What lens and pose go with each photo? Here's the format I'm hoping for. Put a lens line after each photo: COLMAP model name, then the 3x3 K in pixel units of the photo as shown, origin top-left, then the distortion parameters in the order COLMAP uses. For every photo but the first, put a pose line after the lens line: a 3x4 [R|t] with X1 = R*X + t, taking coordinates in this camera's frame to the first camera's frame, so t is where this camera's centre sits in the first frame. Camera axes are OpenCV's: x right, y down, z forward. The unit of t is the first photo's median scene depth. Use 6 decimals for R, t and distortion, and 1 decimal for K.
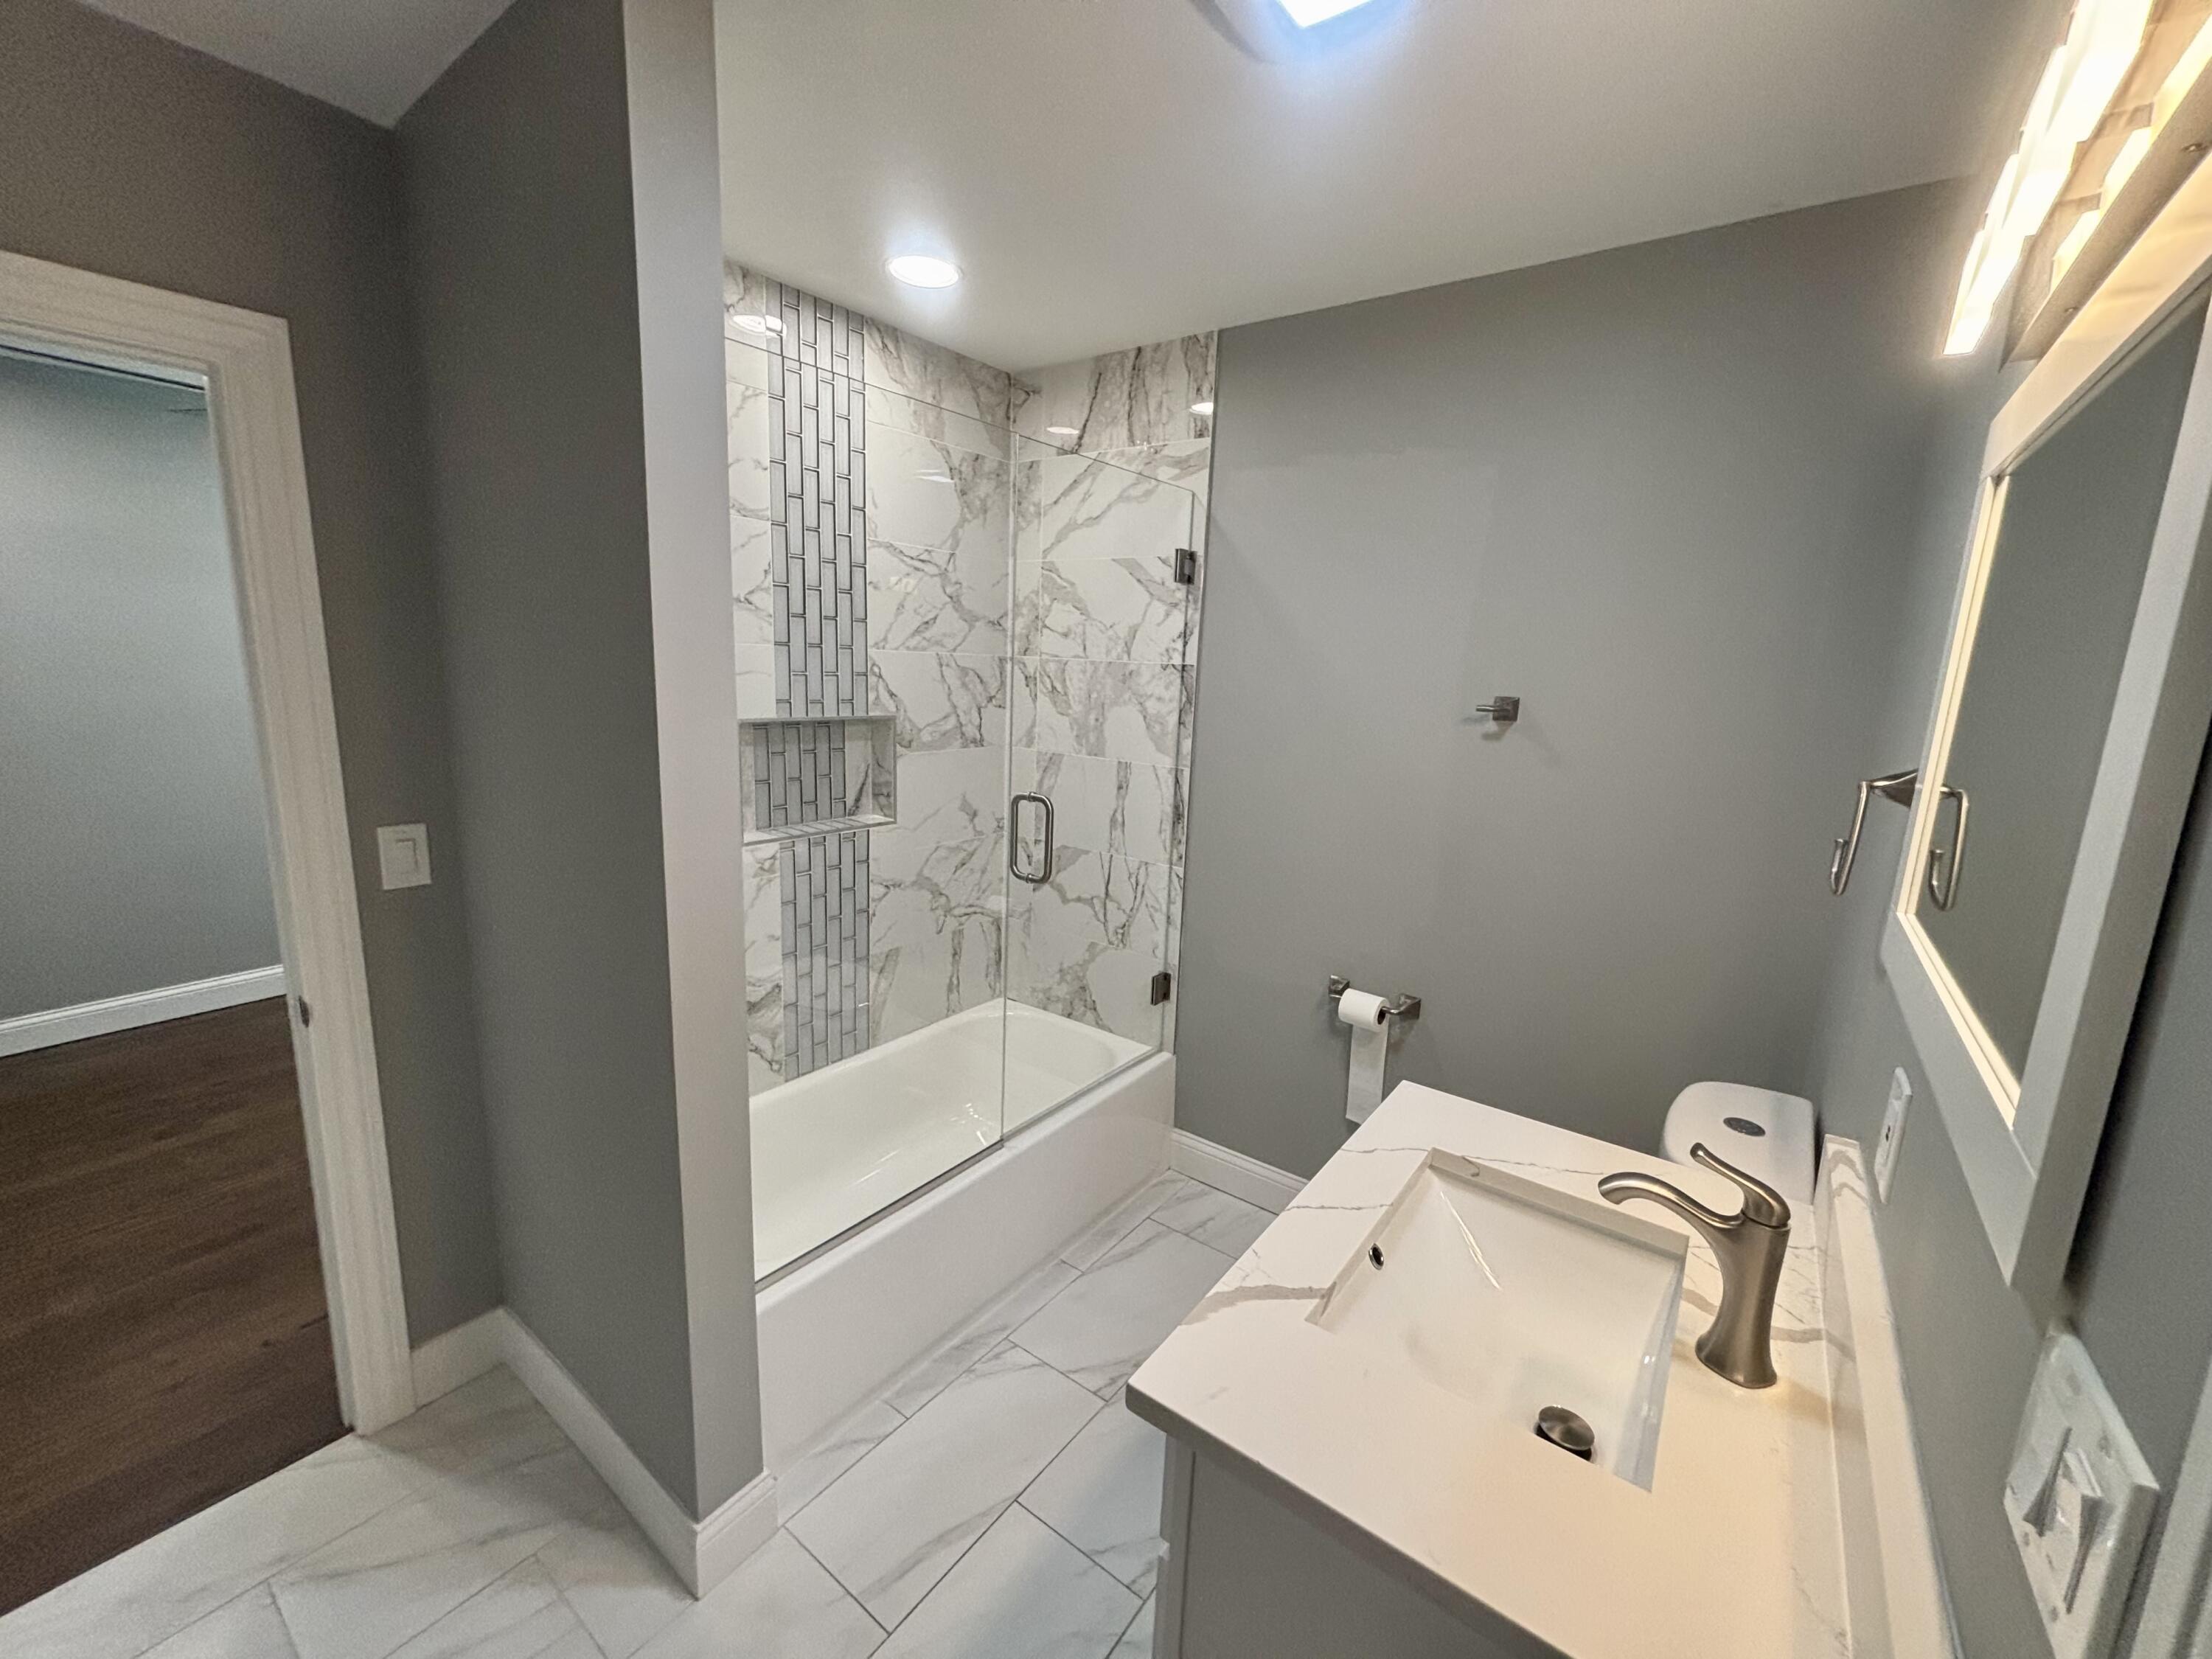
lens RADIAL K [[892.3, 0, 1139.6], [0, 892.3, 825.1], [0, 0, 1]] dist [-0.002814, 0.000237]
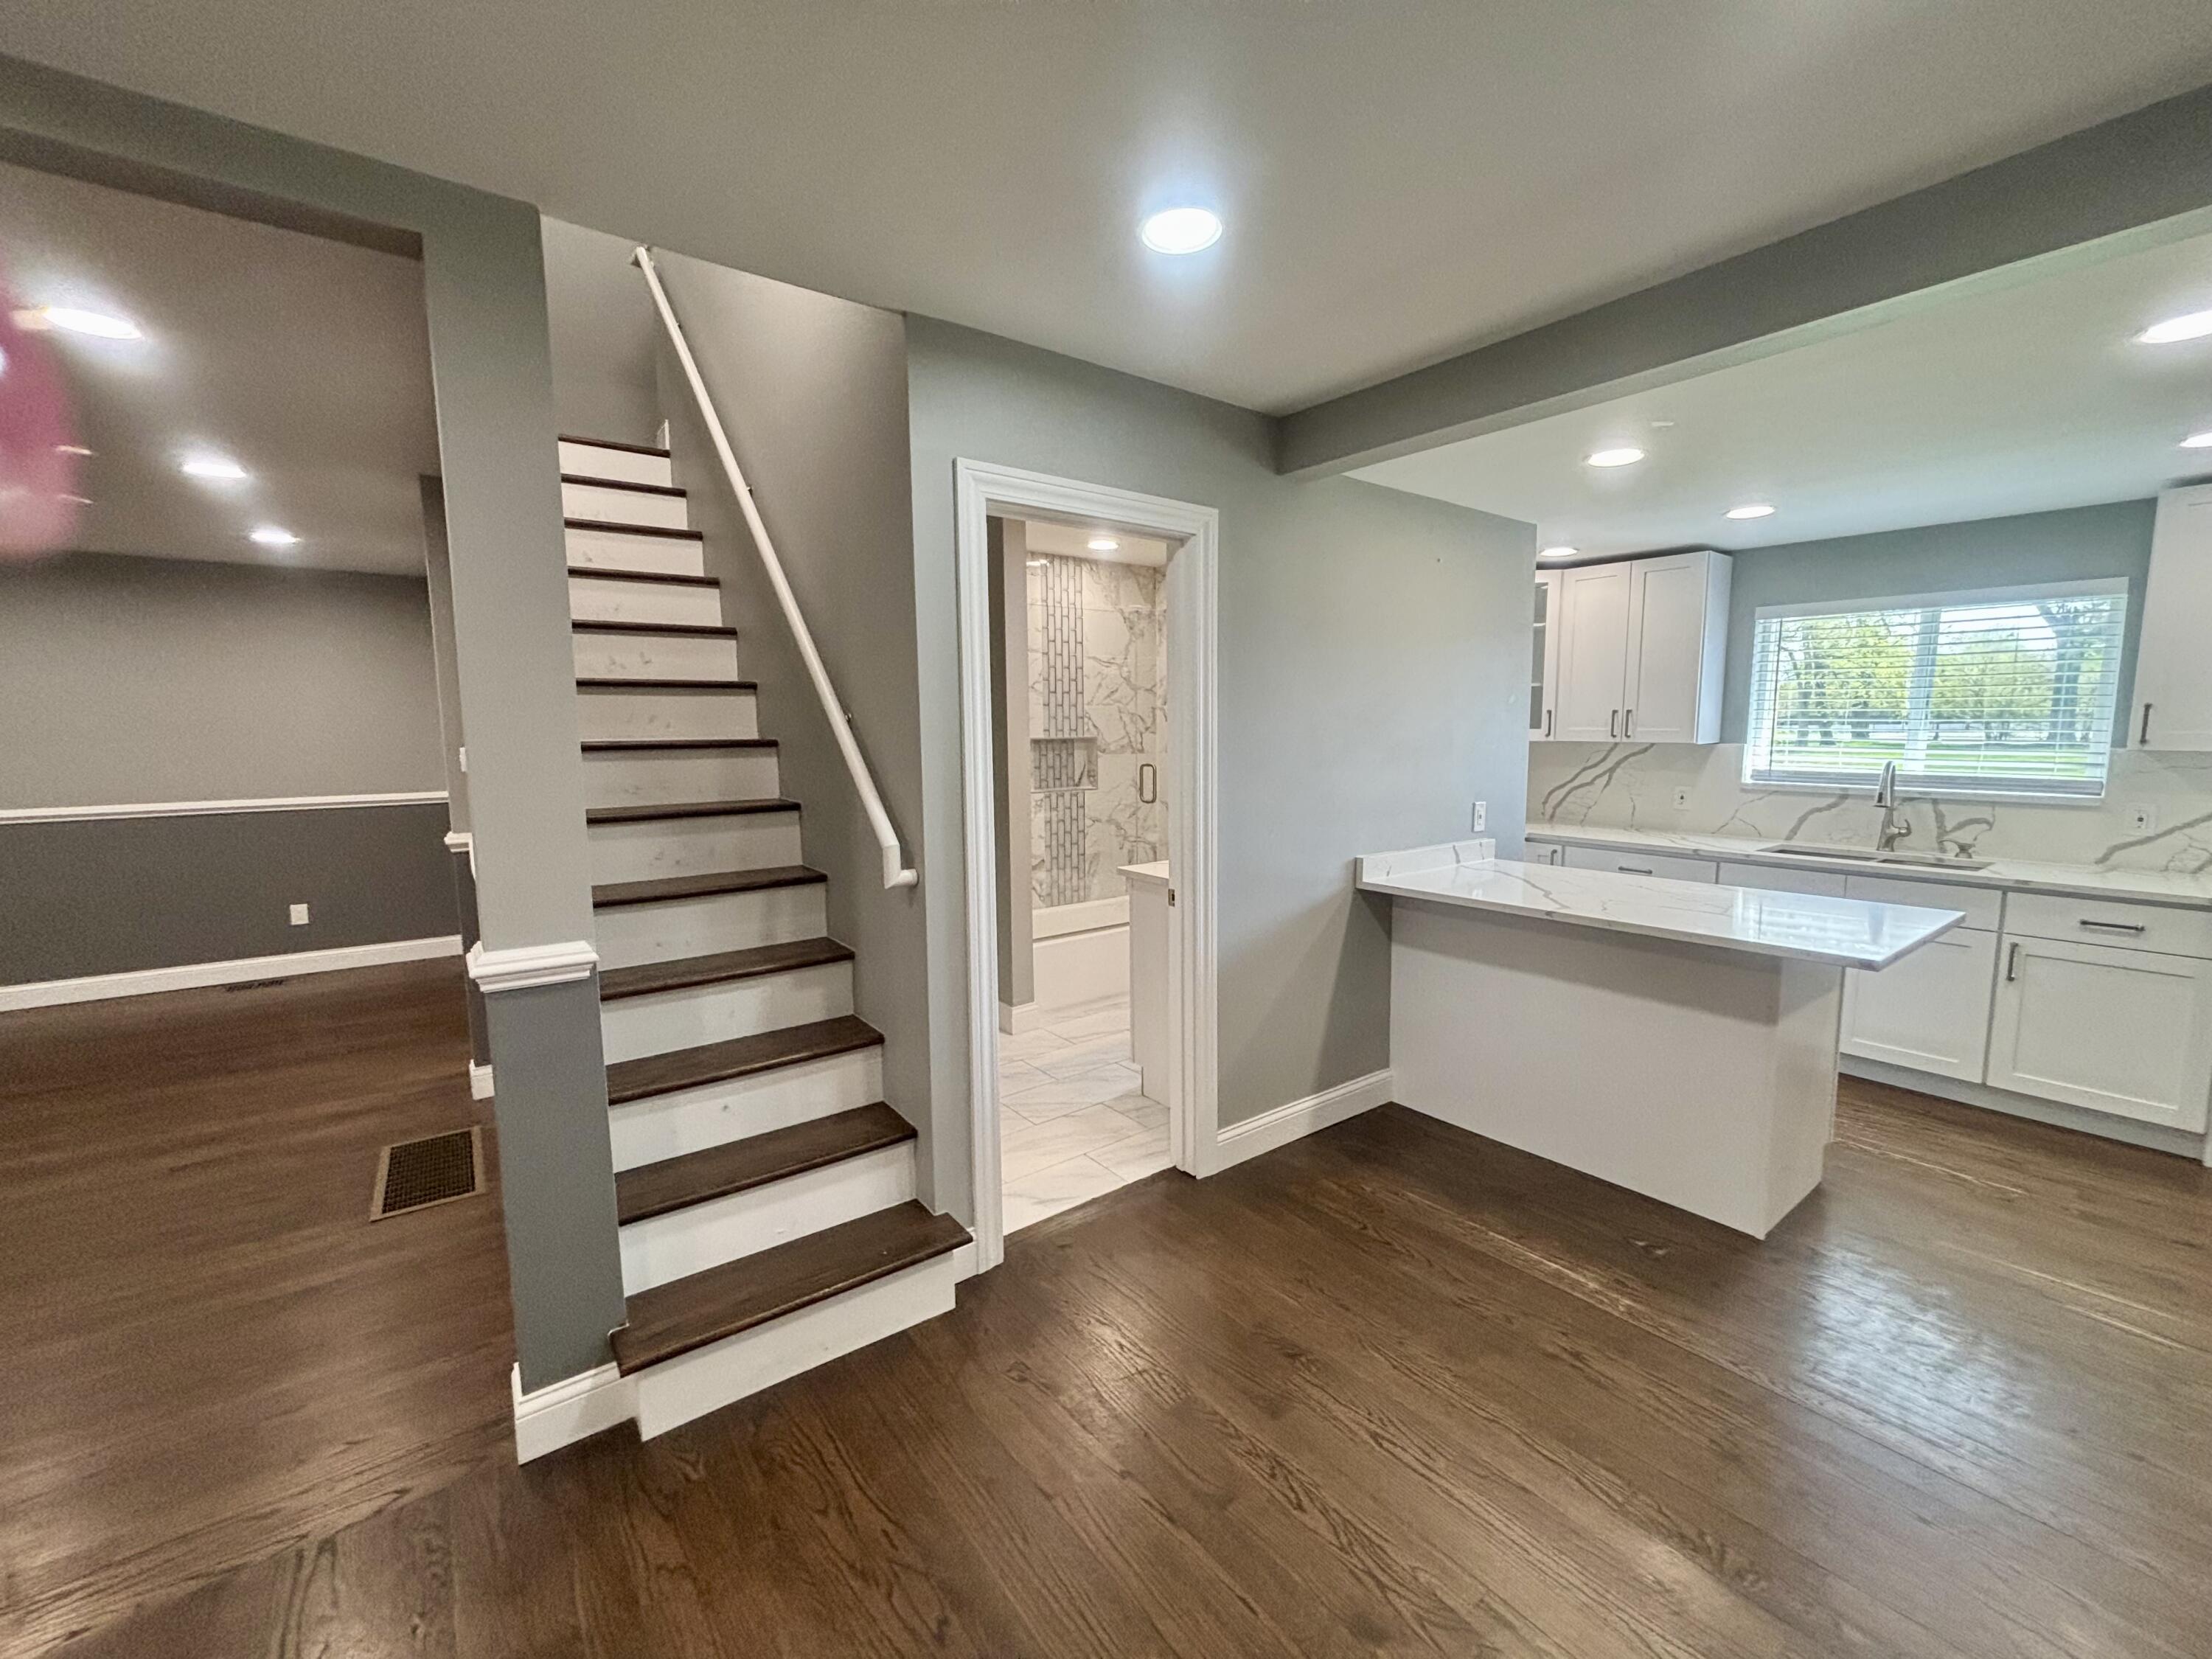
lens RADIAL K [[892.3, 0, 1101.2], [0, 892.3, 821.9], [0, 0, 1]] dist [-0.002814, 0.000237]
pose [[0.946172, -0.021002, -0.322982, 0.422858], [-0.004556, 0.996930, -0.078172, 0.248897], [0.323632, 0.075435, 0.943171, -0.991226]]
